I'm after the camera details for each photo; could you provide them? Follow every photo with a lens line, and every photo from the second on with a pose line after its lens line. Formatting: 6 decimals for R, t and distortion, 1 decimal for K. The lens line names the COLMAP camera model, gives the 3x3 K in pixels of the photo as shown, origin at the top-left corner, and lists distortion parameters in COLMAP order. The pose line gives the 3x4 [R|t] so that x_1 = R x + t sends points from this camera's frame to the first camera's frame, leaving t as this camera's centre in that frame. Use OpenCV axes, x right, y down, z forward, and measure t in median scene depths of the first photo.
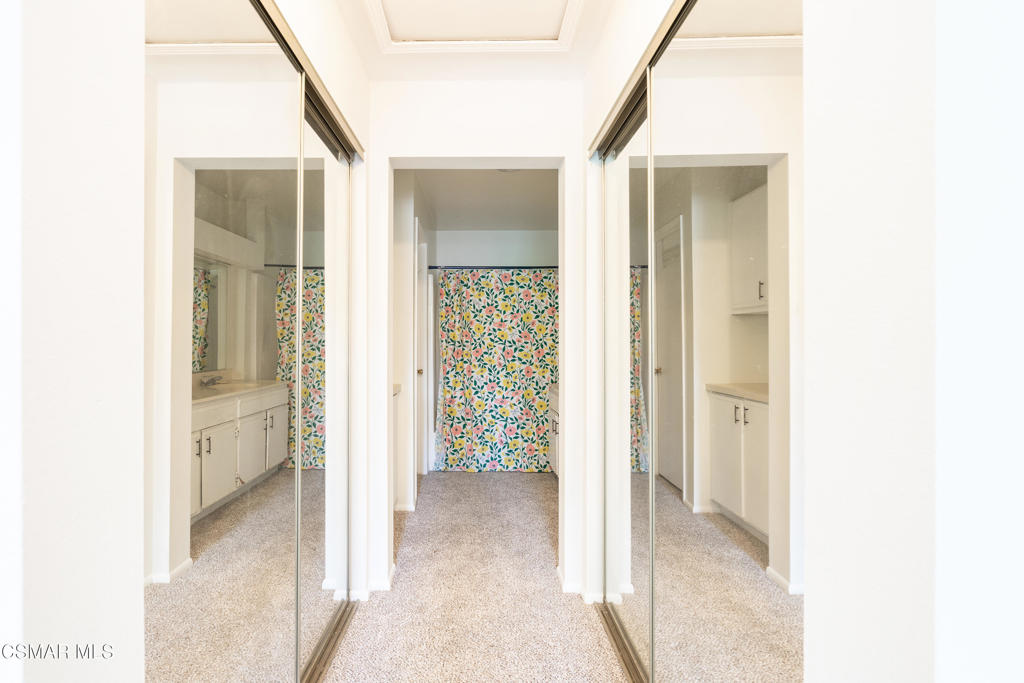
lens RADIAL K [[483.2, 0, 513.2], [0, 483.2, 340.0], [0, 0, 1]] dist [-0.009626, 0.004570]
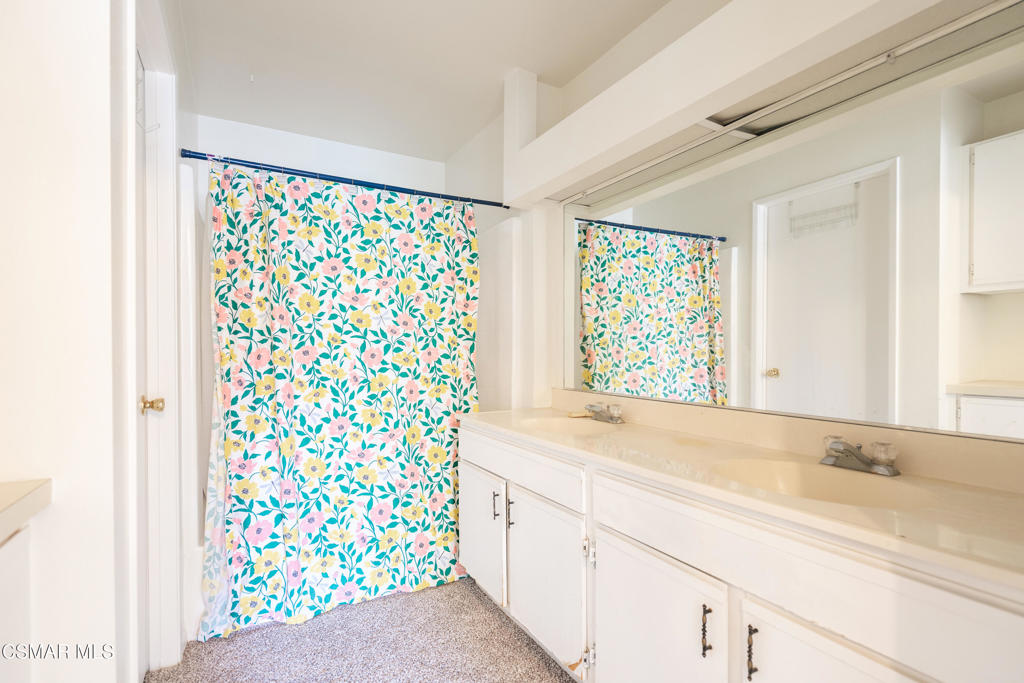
lens RADIAL K [[483.2, 0, 509.3], [0, 483.2, 350.9], [0, 0, 1]] dist [-0.009626, 0.004570]
pose [[0.911078, -0.004937, 0.412205, -0.087556], [0.000608, 0.999943, 0.010631, 0.017478], [-0.412234, -0.009435, 0.911029, 0.496421]]
